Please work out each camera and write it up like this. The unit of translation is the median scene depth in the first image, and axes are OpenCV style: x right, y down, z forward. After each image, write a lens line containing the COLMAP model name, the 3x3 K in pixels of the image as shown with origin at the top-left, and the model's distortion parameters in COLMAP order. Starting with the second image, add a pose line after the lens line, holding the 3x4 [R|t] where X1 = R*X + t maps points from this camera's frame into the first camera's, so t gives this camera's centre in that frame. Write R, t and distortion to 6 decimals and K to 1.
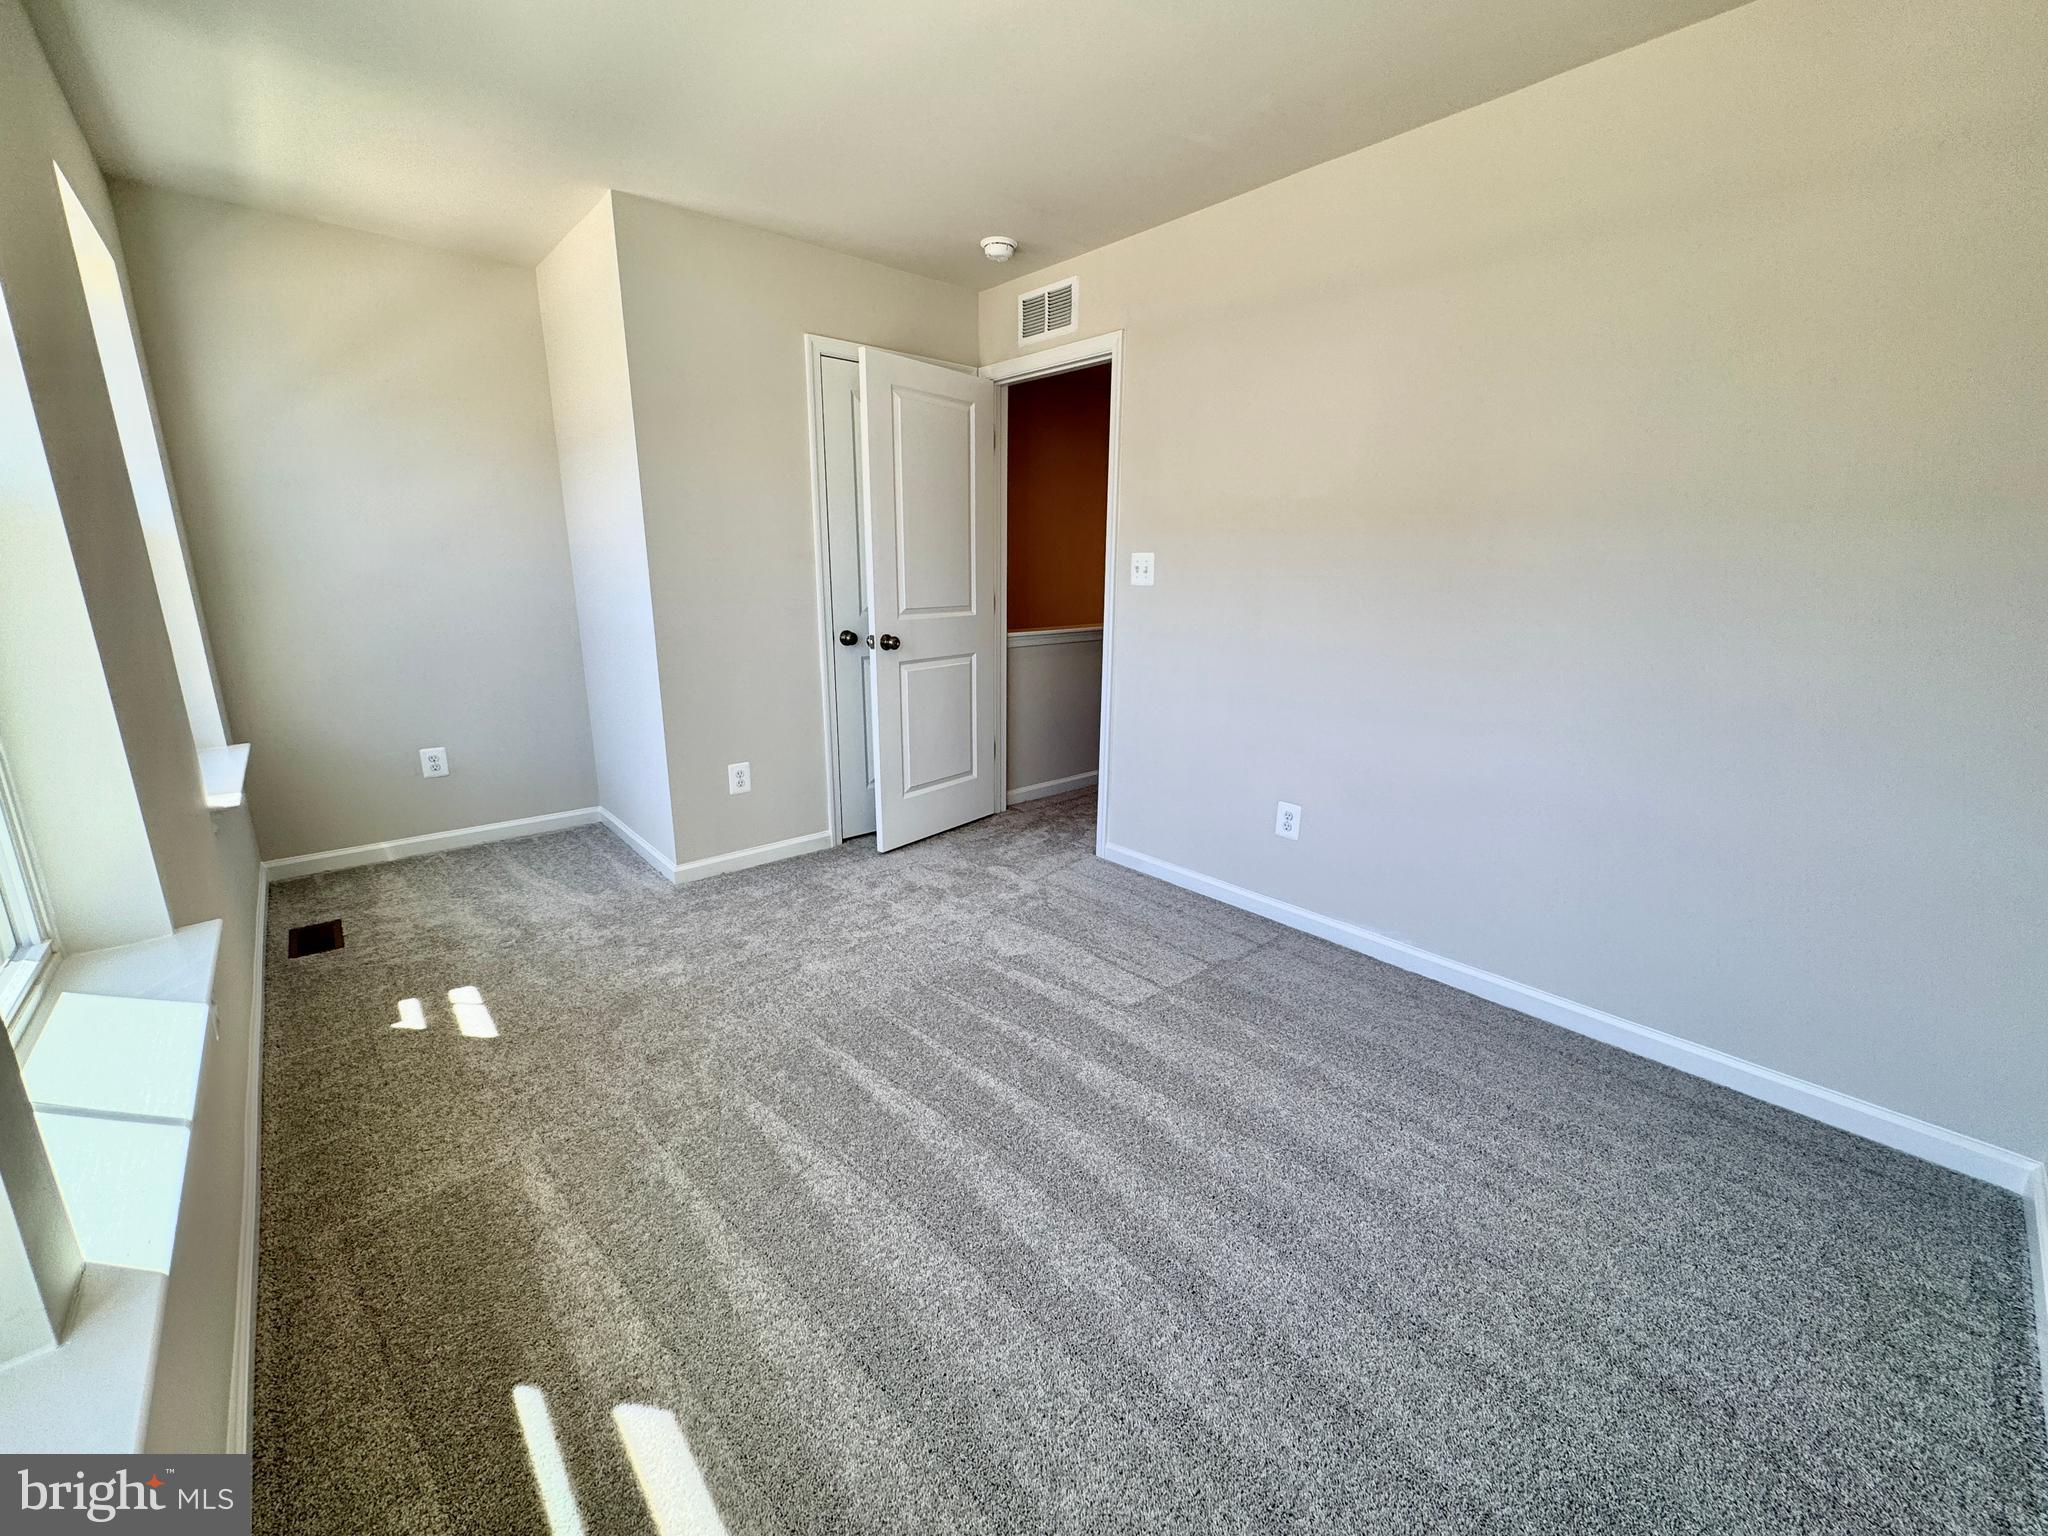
lens RADIAL K [[812.7, 0, 1025.0], [0, 812.7, 757.0], [0, 0, 1]] dist [-0.009664, 0.002108]
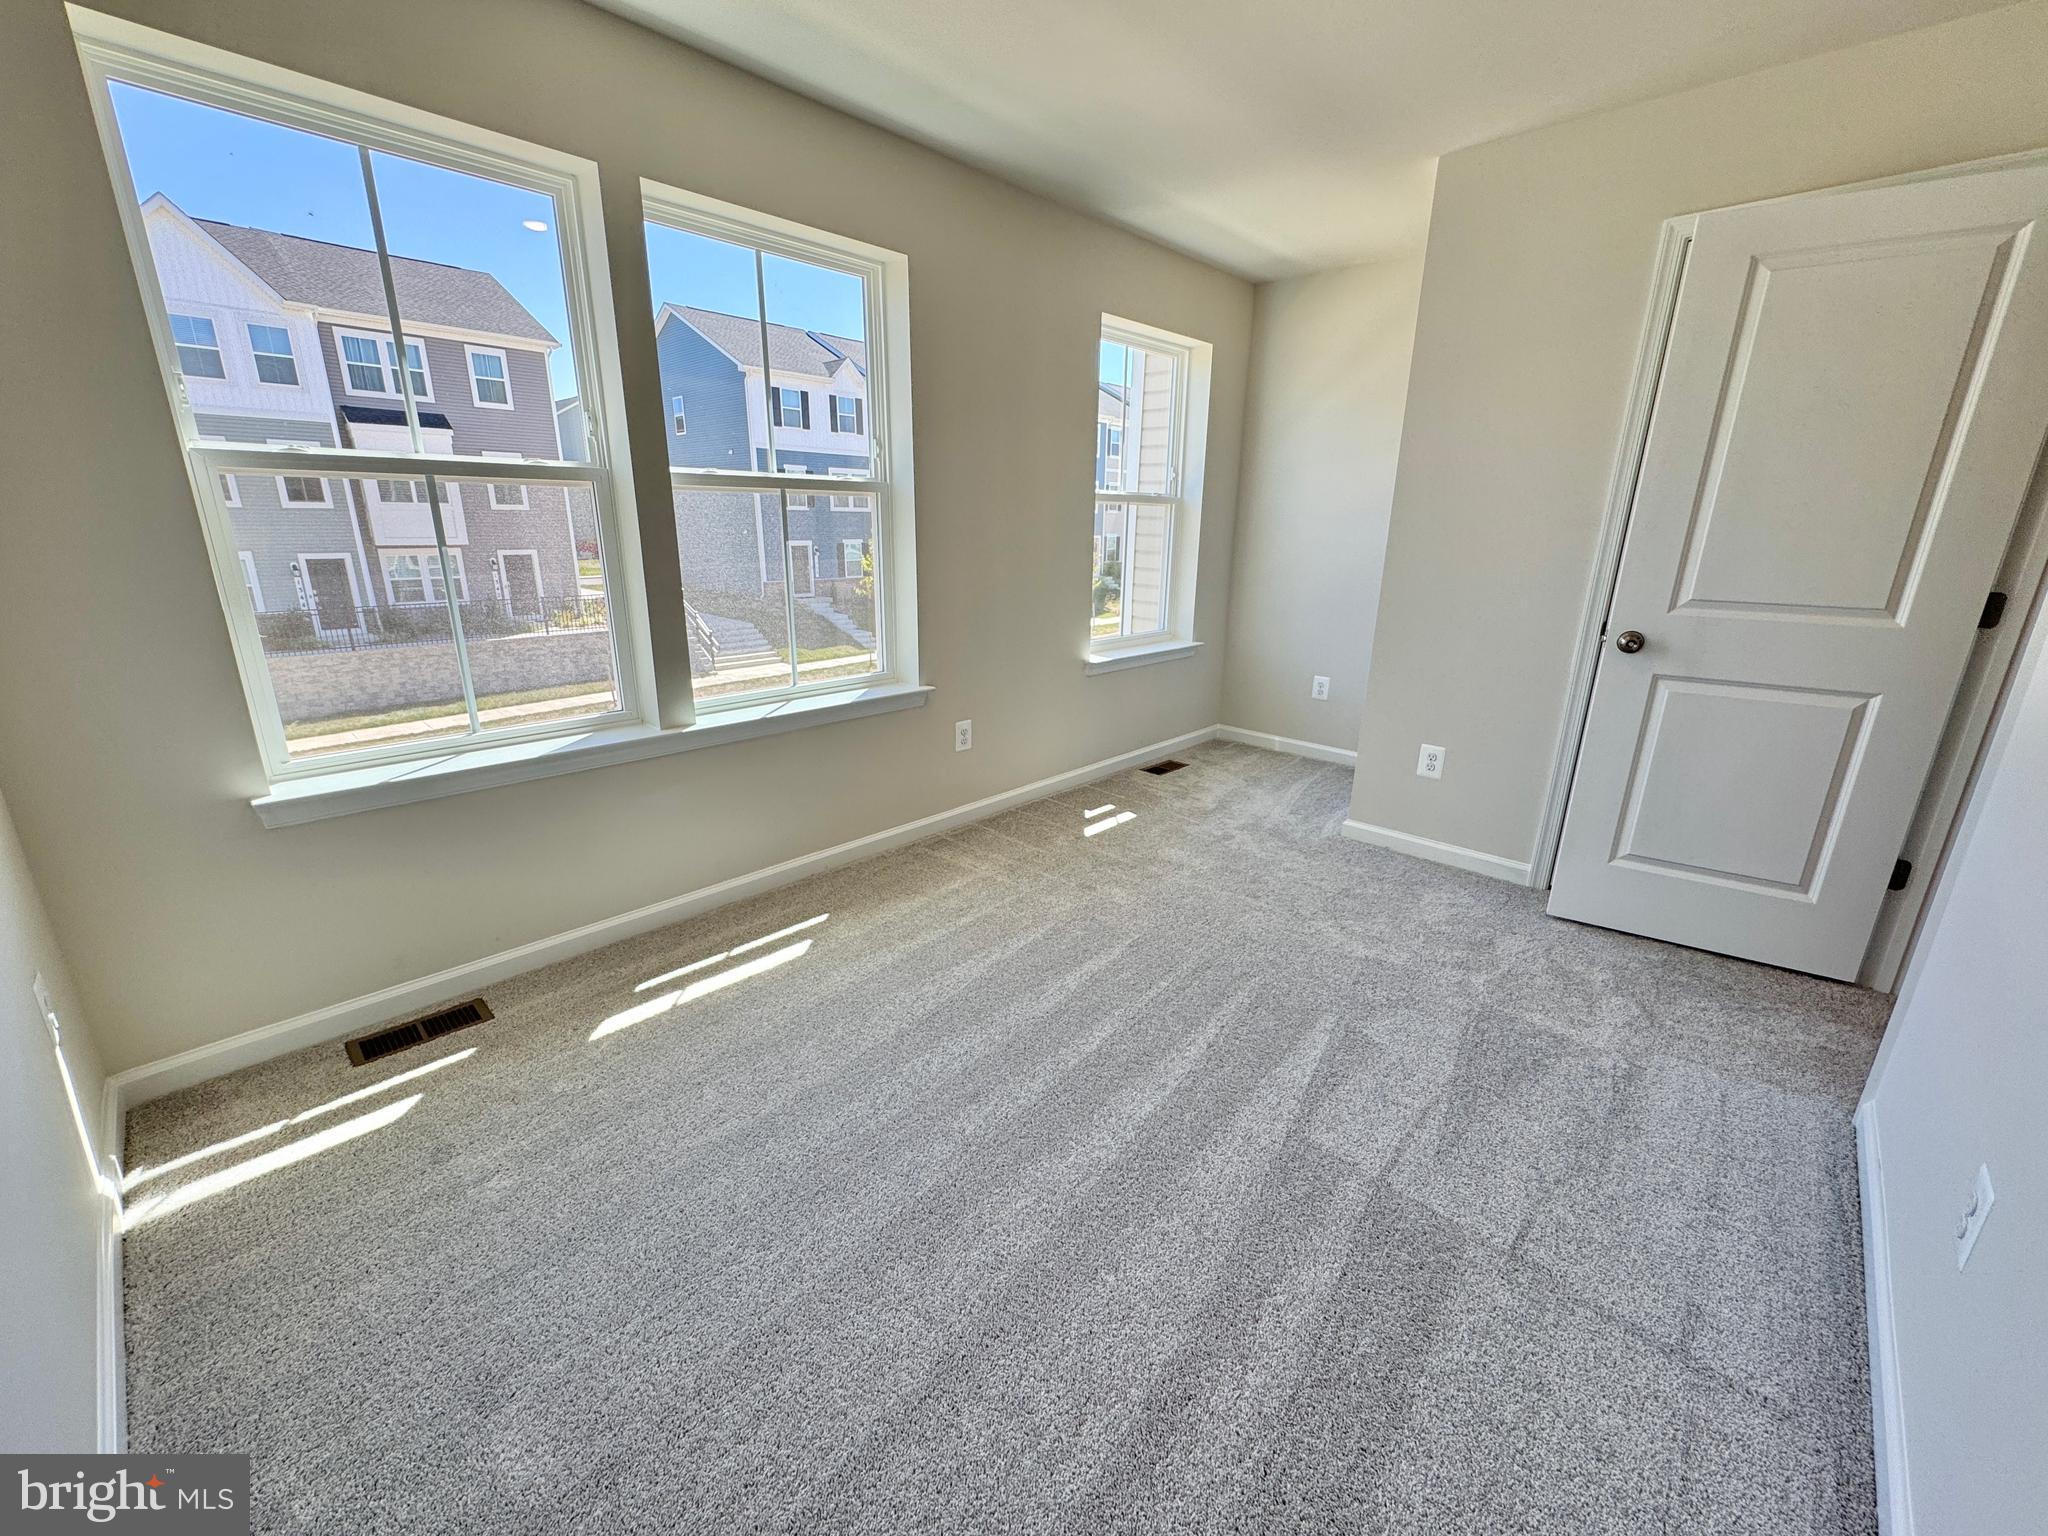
lens RADIAL K [[812.7, 0, 1032.8], [0, 812.7, 776.5], [0, 0, 1]] dist [-0.009664, 0.002108]
pose [[0.101663, 0.292501, -0.950846, 0.519107], [-0.249320, 0.932786, 0.260289, -0.090661], [0.963070, 0.210603, 0.167756, 0.427349]]
